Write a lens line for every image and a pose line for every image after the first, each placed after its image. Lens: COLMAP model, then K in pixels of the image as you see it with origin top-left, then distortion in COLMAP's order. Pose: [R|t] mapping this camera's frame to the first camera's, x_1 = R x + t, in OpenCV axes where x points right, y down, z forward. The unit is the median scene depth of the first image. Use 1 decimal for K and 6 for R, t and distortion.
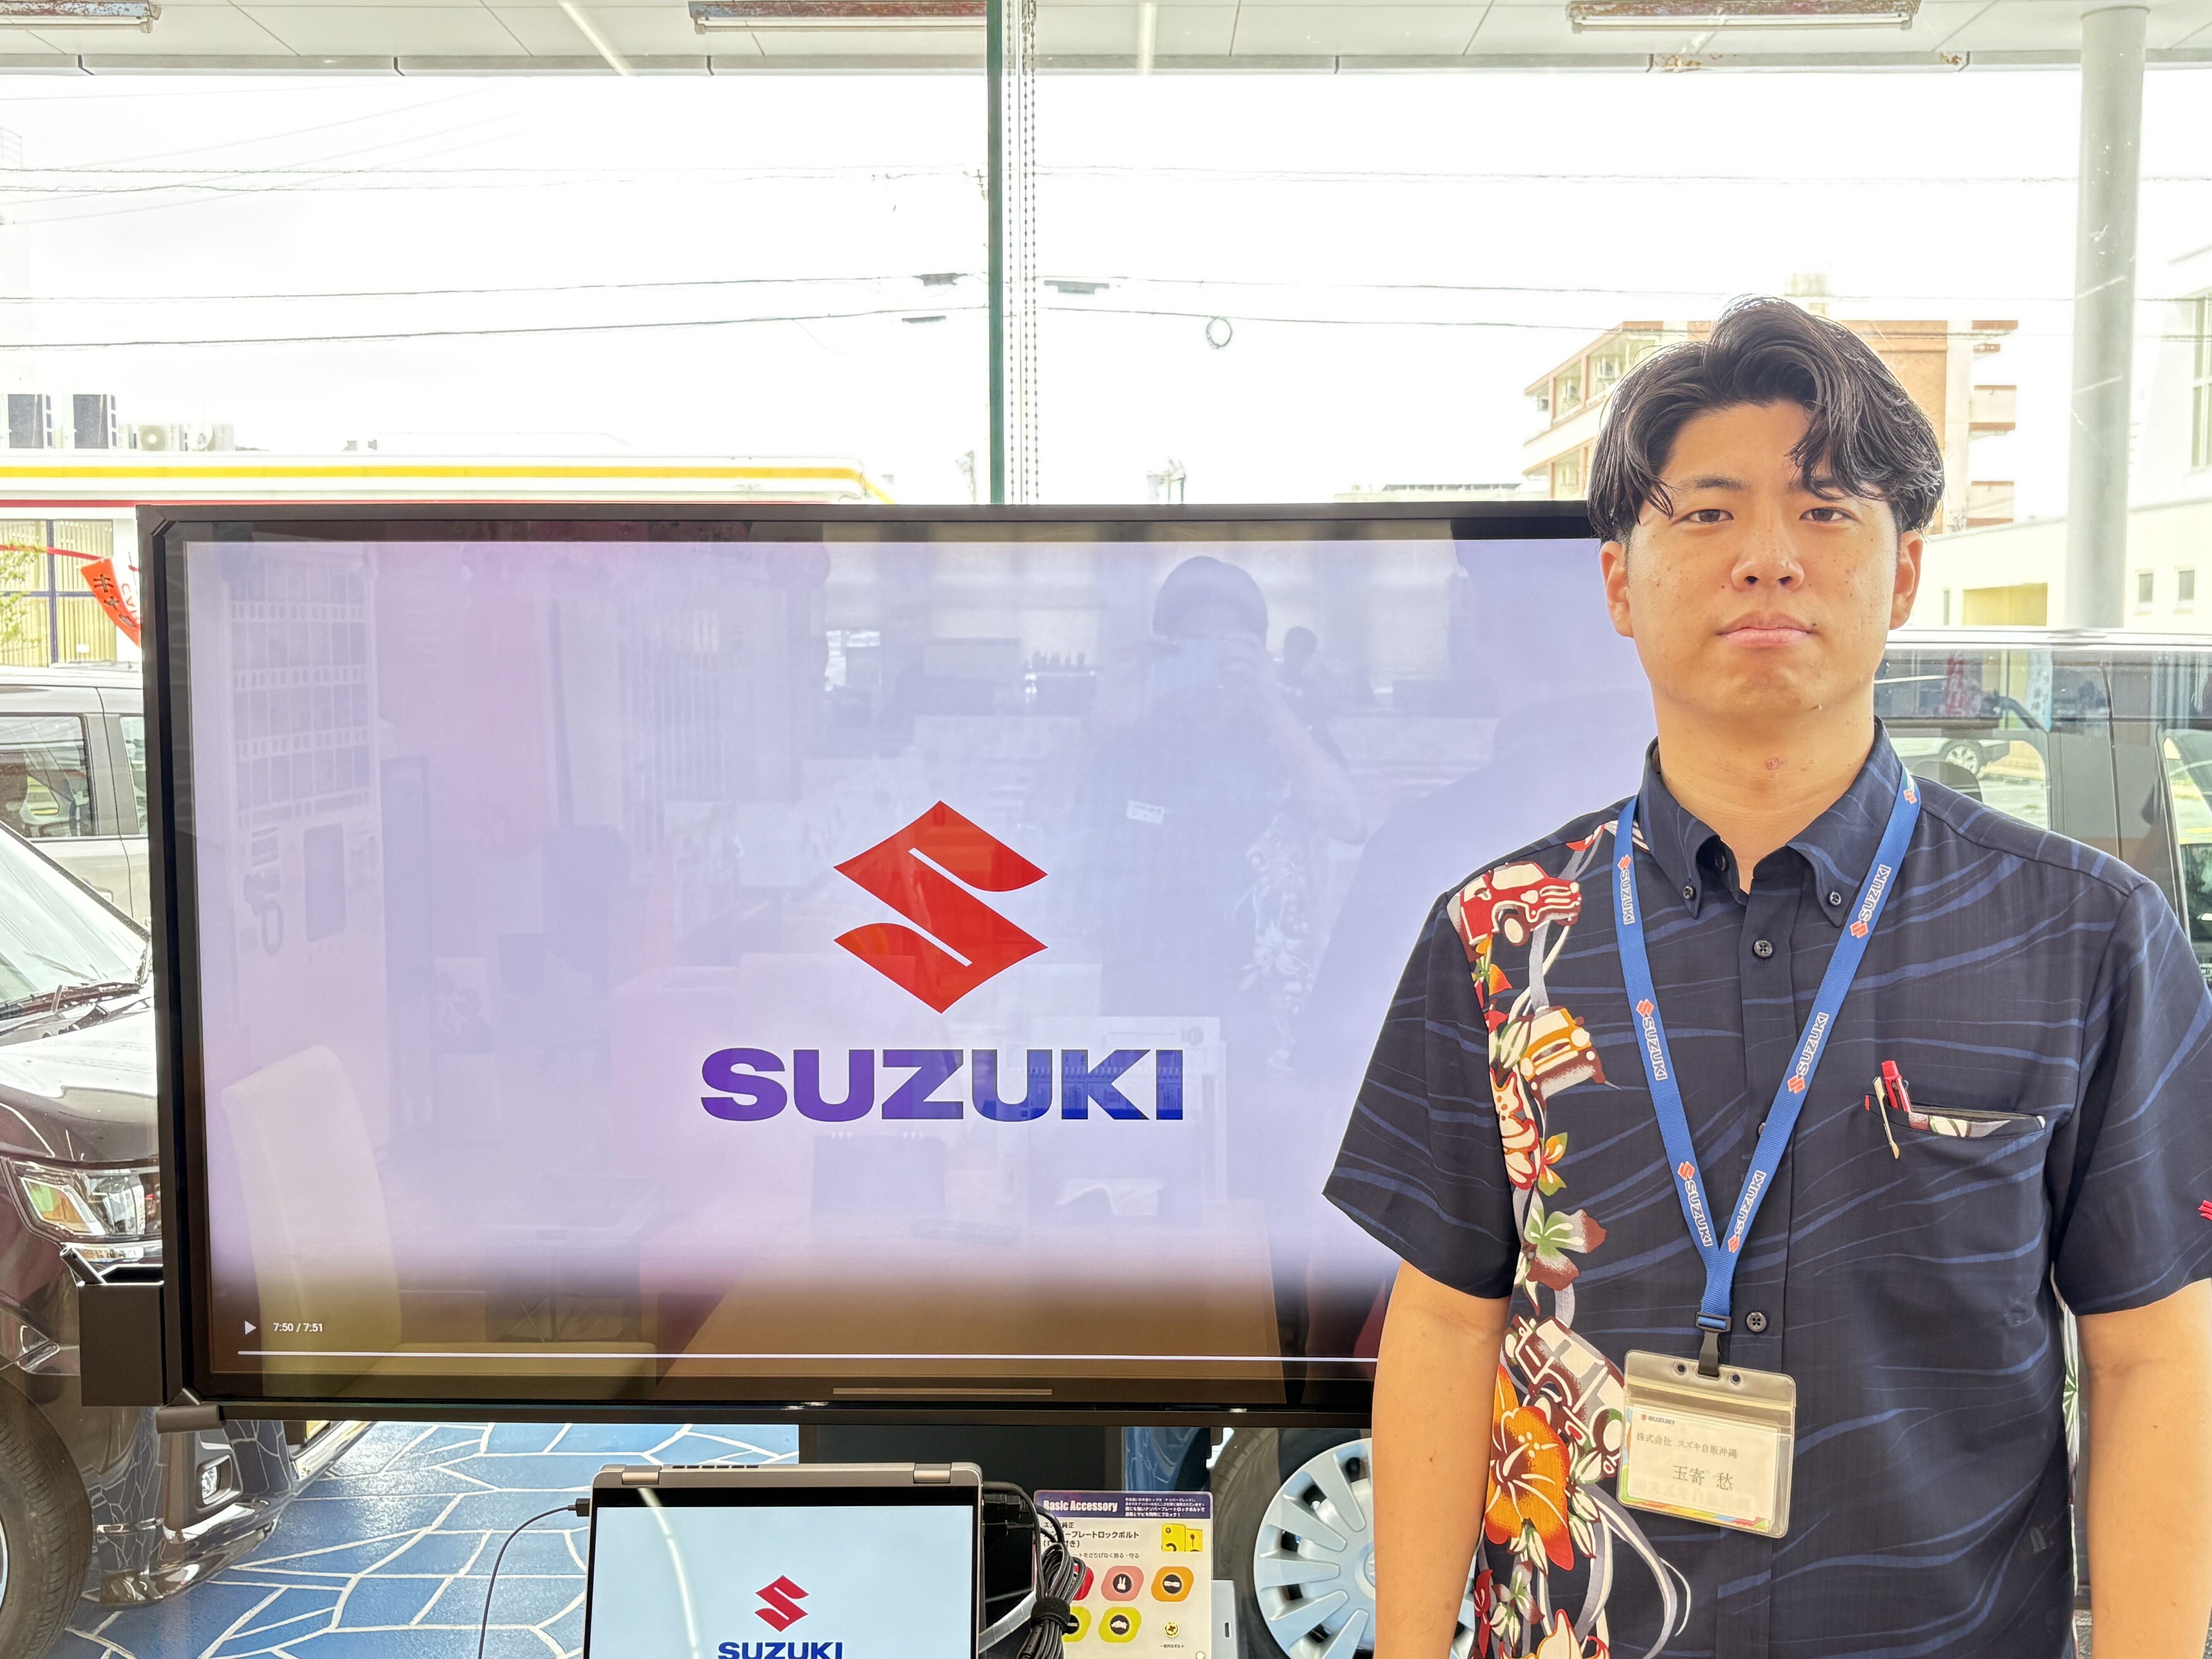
lens RADIAL K [[2309.8, 0, 1106.0], [0, 2309.8, 829.5], [0, 0, 1]] dist [0.052690, 0.001725]
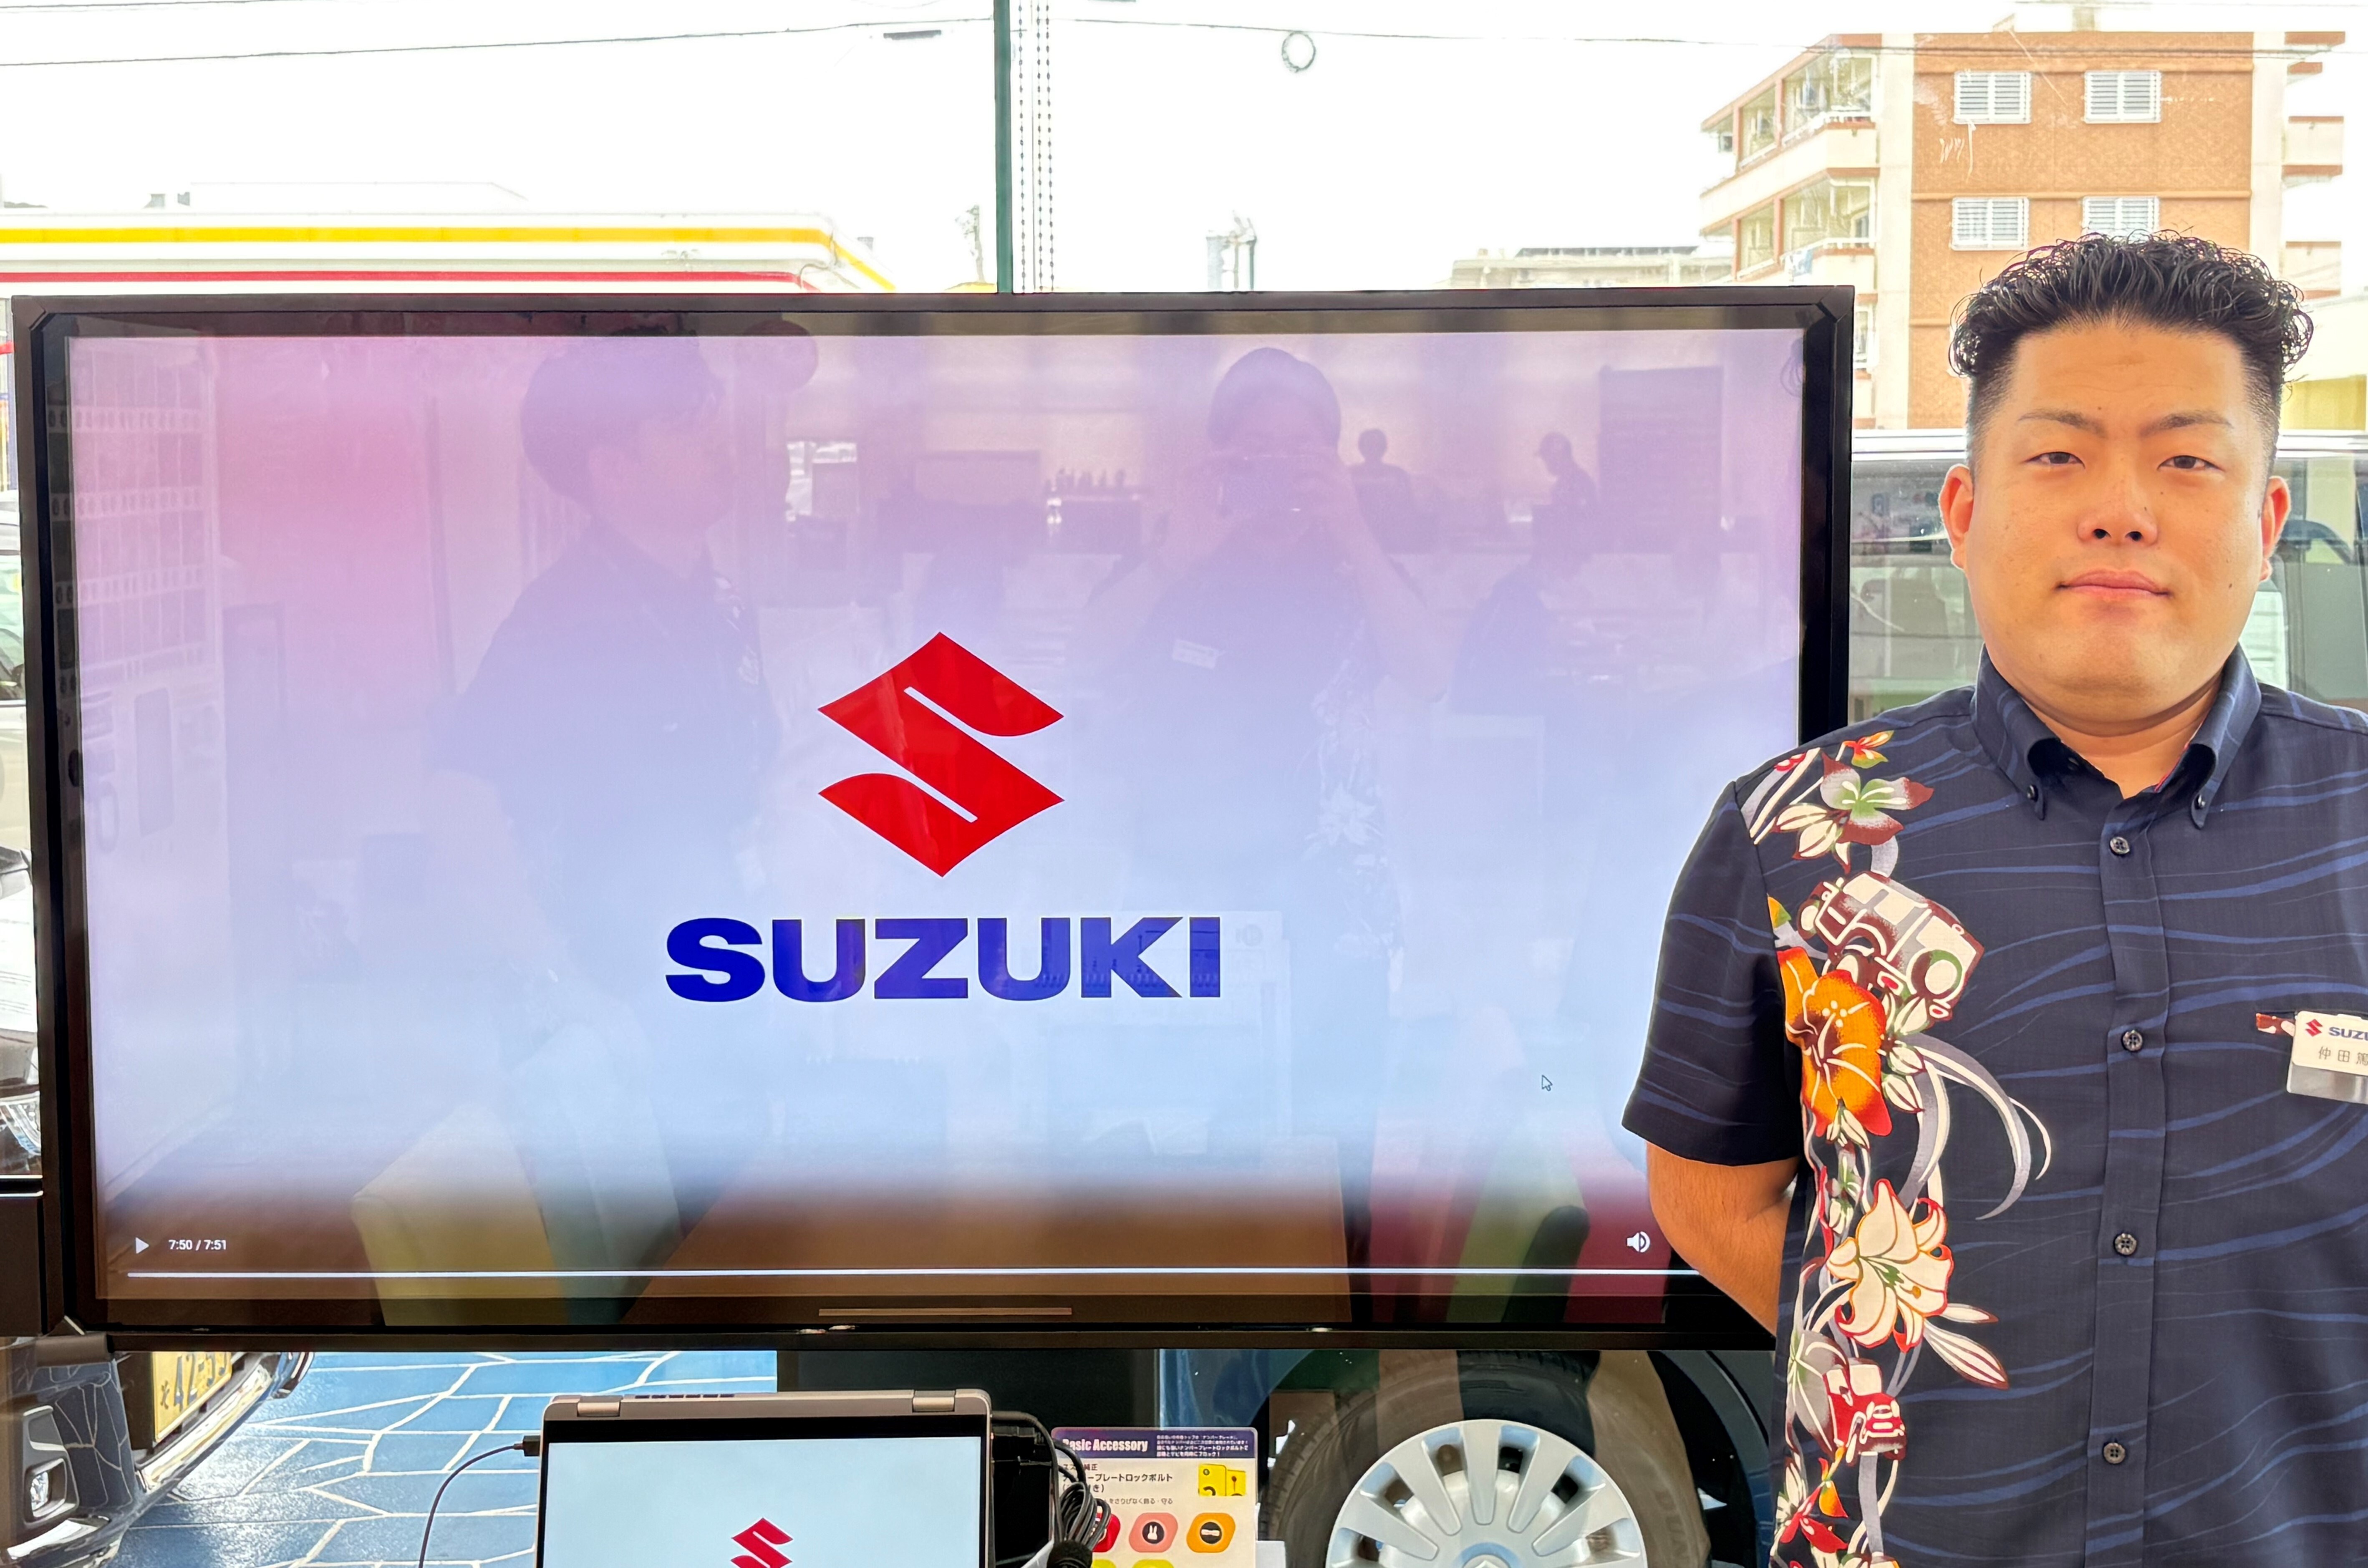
lens RADIAL K [[3036.1, 0, 1191.2], [0, 3036.1, 691.8], [0, 0, 1]] dist [0.071904, -0.040357]
pose [[0.999919, -0.004228, 0.012031, 0.008740], [0.004272, 0.999985, -0.003569, 0.014043], [-0.012016, 0.003620, 0.999921, -0.140799]]
